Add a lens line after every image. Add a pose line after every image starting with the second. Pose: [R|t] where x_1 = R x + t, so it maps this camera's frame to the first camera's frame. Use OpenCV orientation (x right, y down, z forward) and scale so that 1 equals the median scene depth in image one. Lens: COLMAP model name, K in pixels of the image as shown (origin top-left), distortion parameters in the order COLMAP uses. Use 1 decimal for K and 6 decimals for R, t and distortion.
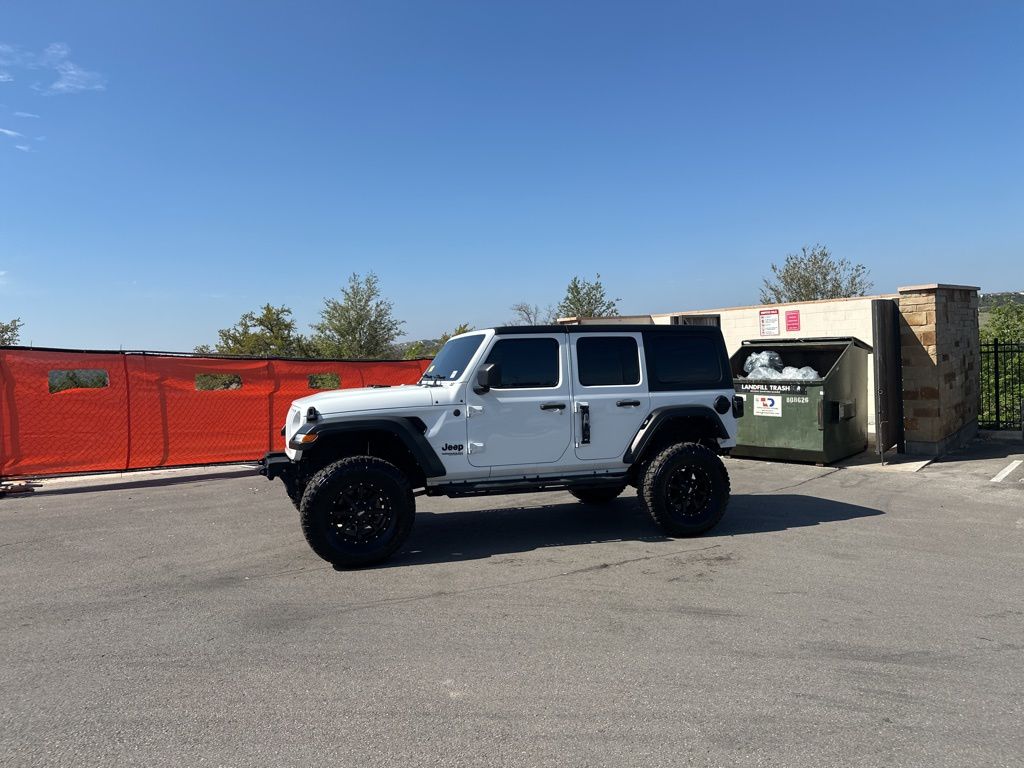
lens RADIAL K [[717.8, 0, 508.6], [0, 717.8, 379.9], [0, 0, 1]] dist [0.103300, -0.146024]
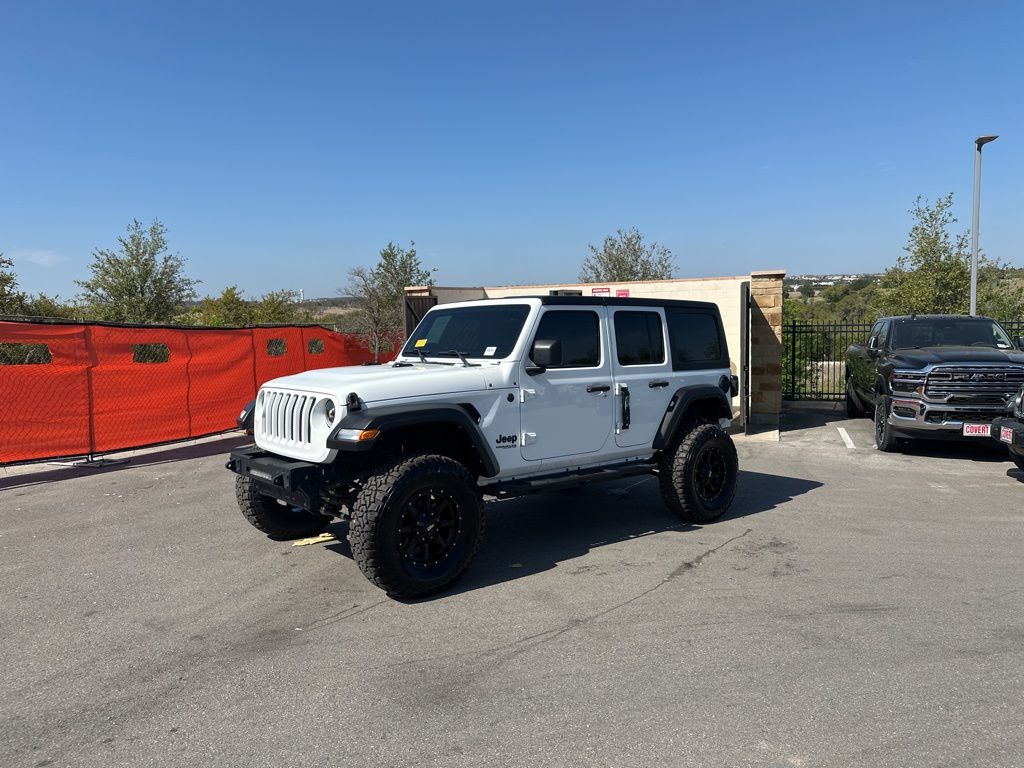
lens RADIAL K [[717.8, 0, 508.6], [0, 717.8, 379.9], [0, 0, 1]] dist [0.103300, -0.146024]
pose [[0.933145, -0.004631, 0.359470, -0.347307], [-0.009803, 0.999217, 0.038319, -0.006349], [-0.359366, -0.039281, 0.932369, 0.207129]]
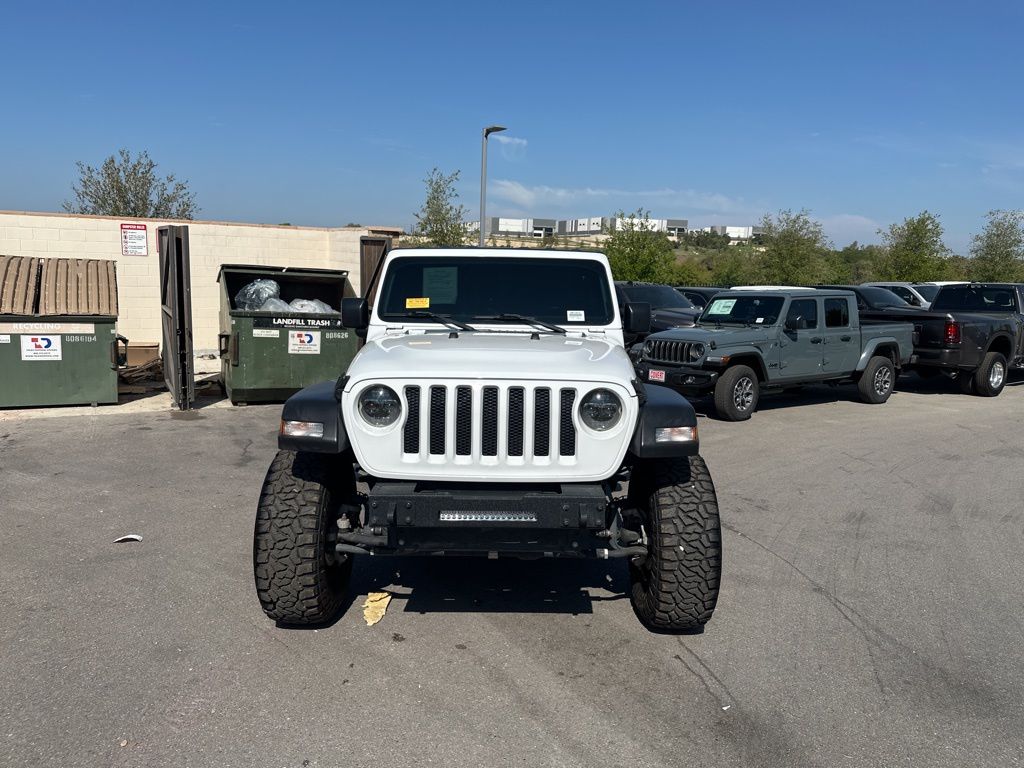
lens RADIAL K [[725.3, 0, 512.0], [0, 725.3, 384.0], [0, 0, 1]] dist [0.061166, -0.089700]
pose [[0.332707, -0.088714, 0.938848, -0.730090], [-0.013310, 0.995024, 0.098739, -0.010153], [-0.942936, -0.045347, 0.329871, 0.805574]]
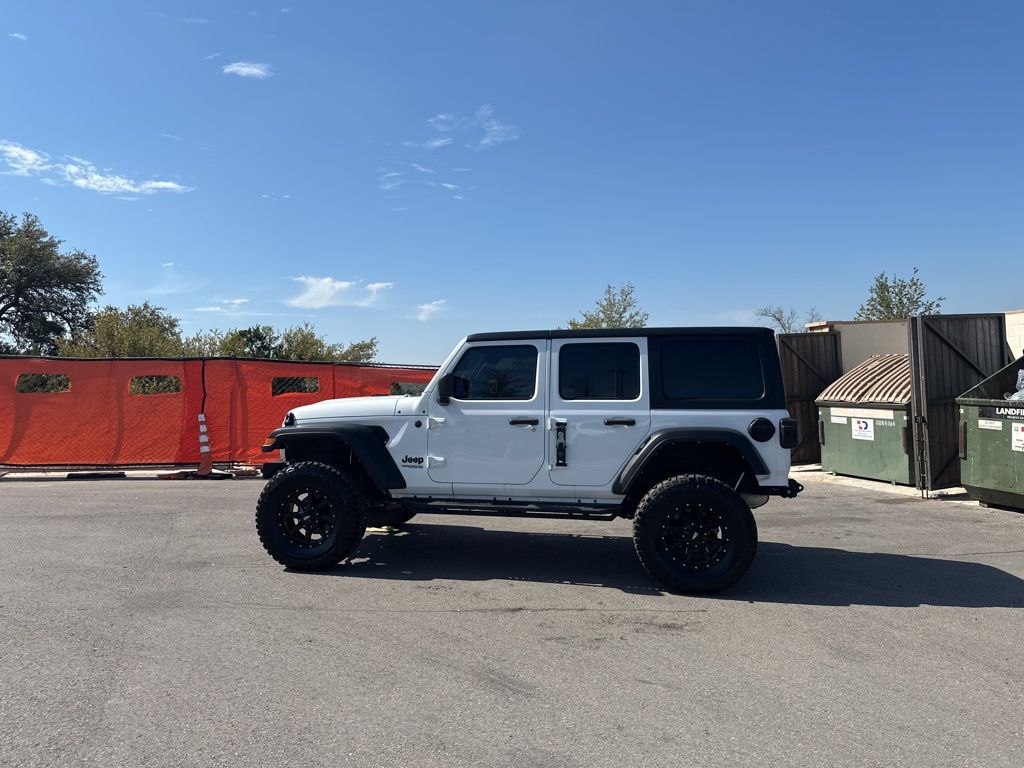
lens RADIAL K [[717.8, 0, 508.6], [0, 717.8, 379.9], [0, 0, 1]] dist [0.103300, -0.146024]
pose [[0.868254, 0.011770, -0.495981, 0.470153], [-0.021343, 0.999679, -0.013640, -0.002120], [0.495661, 0.022429, 0.868226, 0.210904]]
